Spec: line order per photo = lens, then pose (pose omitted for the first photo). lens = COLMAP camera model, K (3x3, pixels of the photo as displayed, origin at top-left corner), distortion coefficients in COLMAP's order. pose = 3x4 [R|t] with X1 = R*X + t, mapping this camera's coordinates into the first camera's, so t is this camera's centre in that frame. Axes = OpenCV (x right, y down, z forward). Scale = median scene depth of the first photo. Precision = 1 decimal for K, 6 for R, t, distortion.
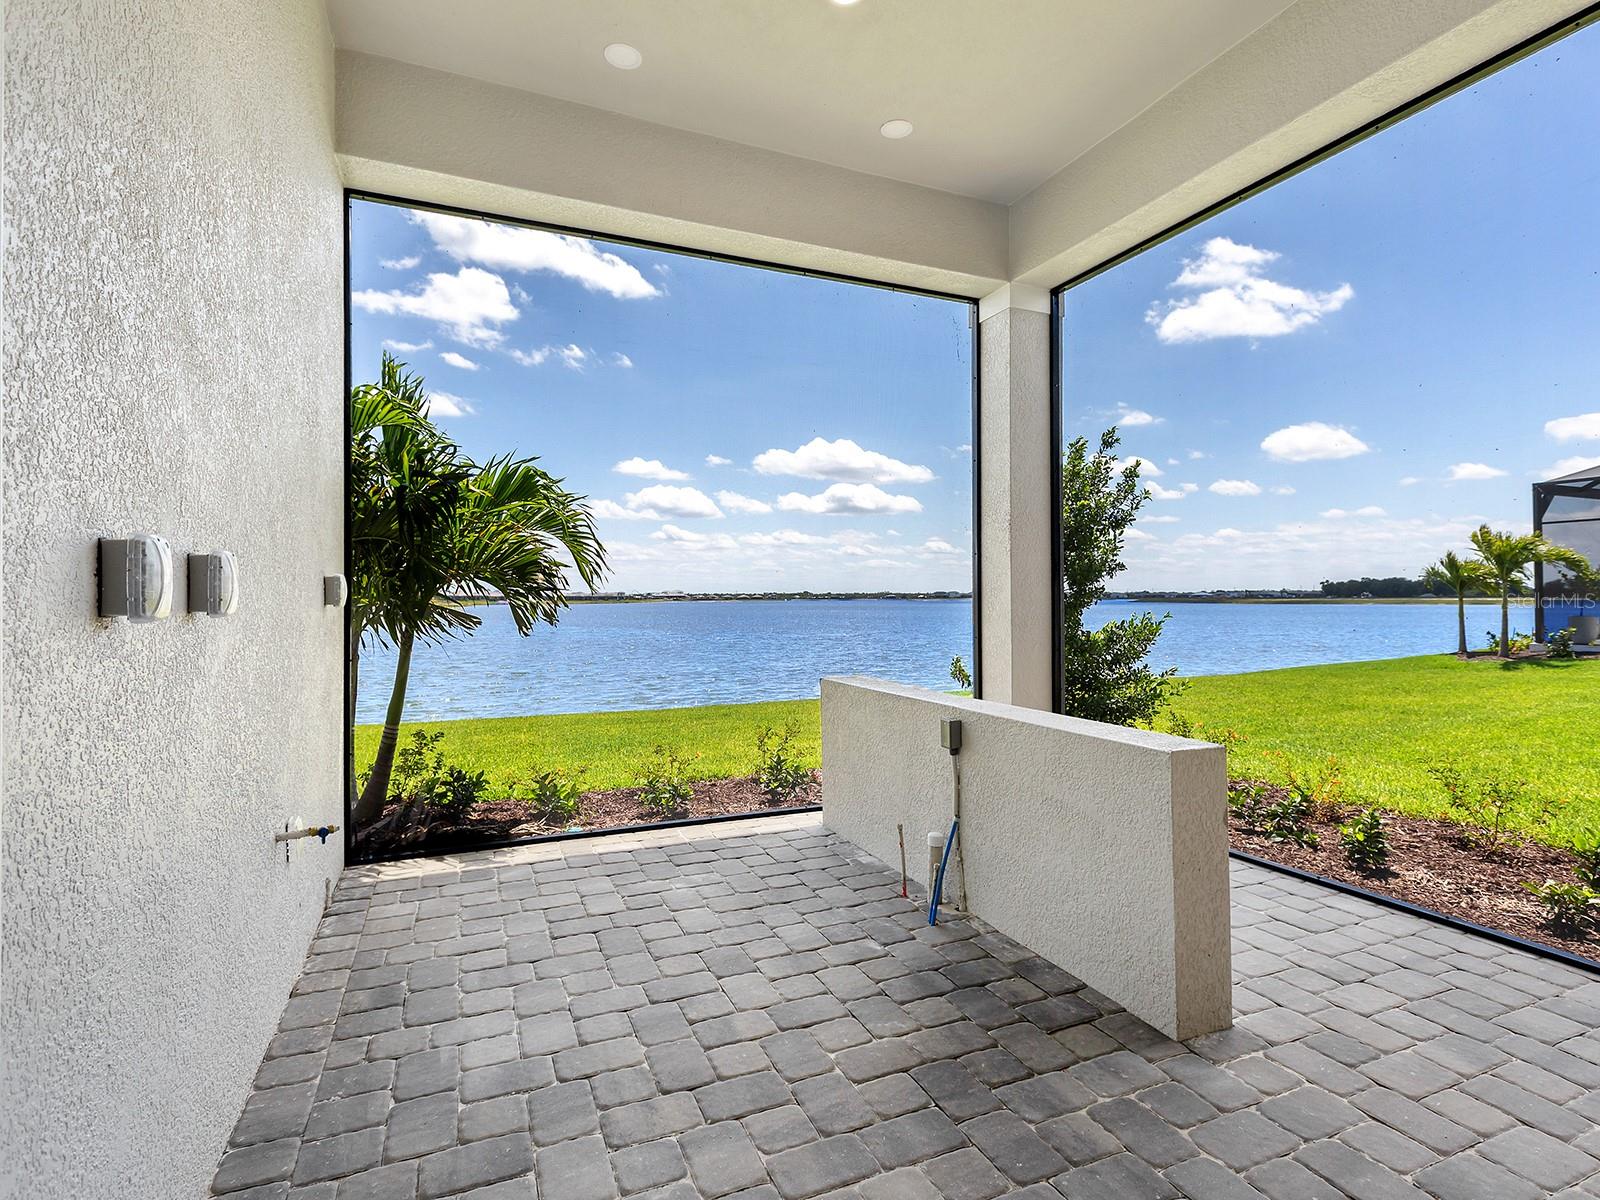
lens RADIAL K [[809.0, 0, 790.5], [0, 809.0, 589.9], [0, 0, 1]] dist [0.001961, -0.001226]
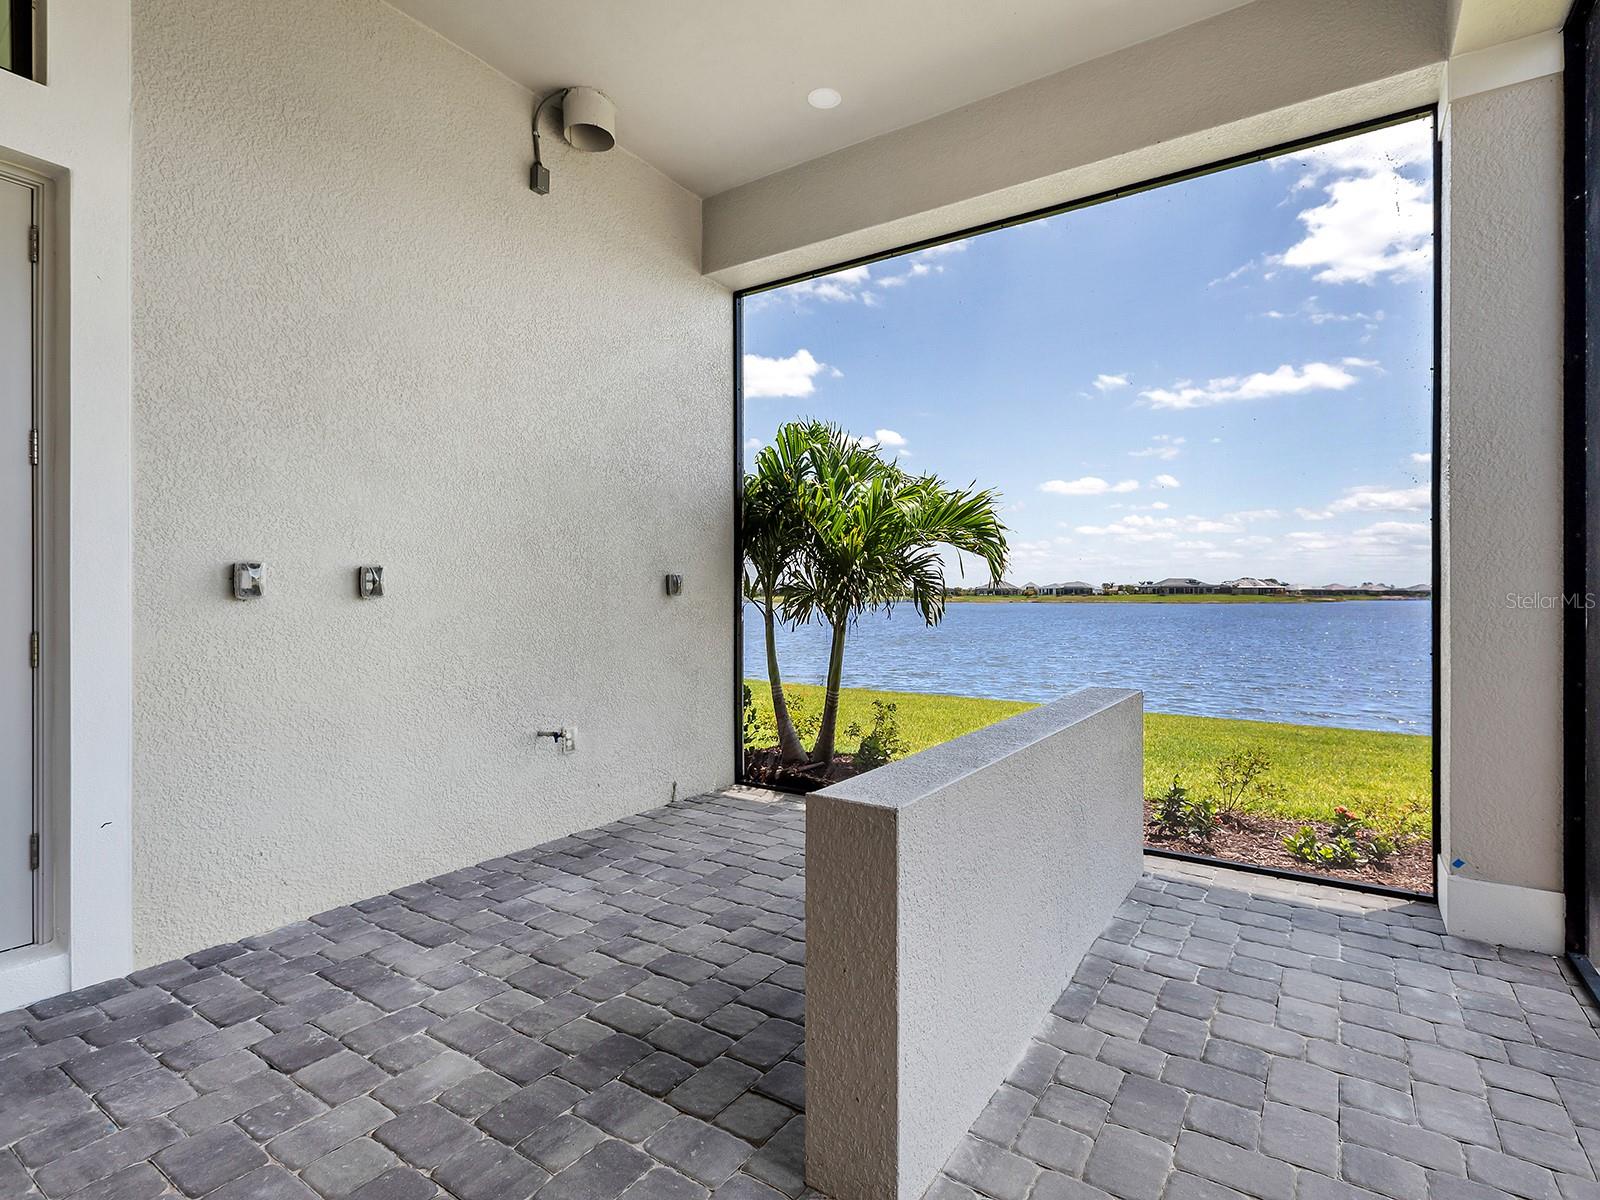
lens RADIAL K [[809.0, 0, 862.3], [0, 809.0, 598.2], [0, 0, 1]] dist [0.001961, -0.001226]
pose [[0.555564, 0.009214, -0.831423, 0.923428], [0.002188, 0.999919, 0.012543, 0.004945], [0.831471, -0.008788, 0.555499, 0.516662]]
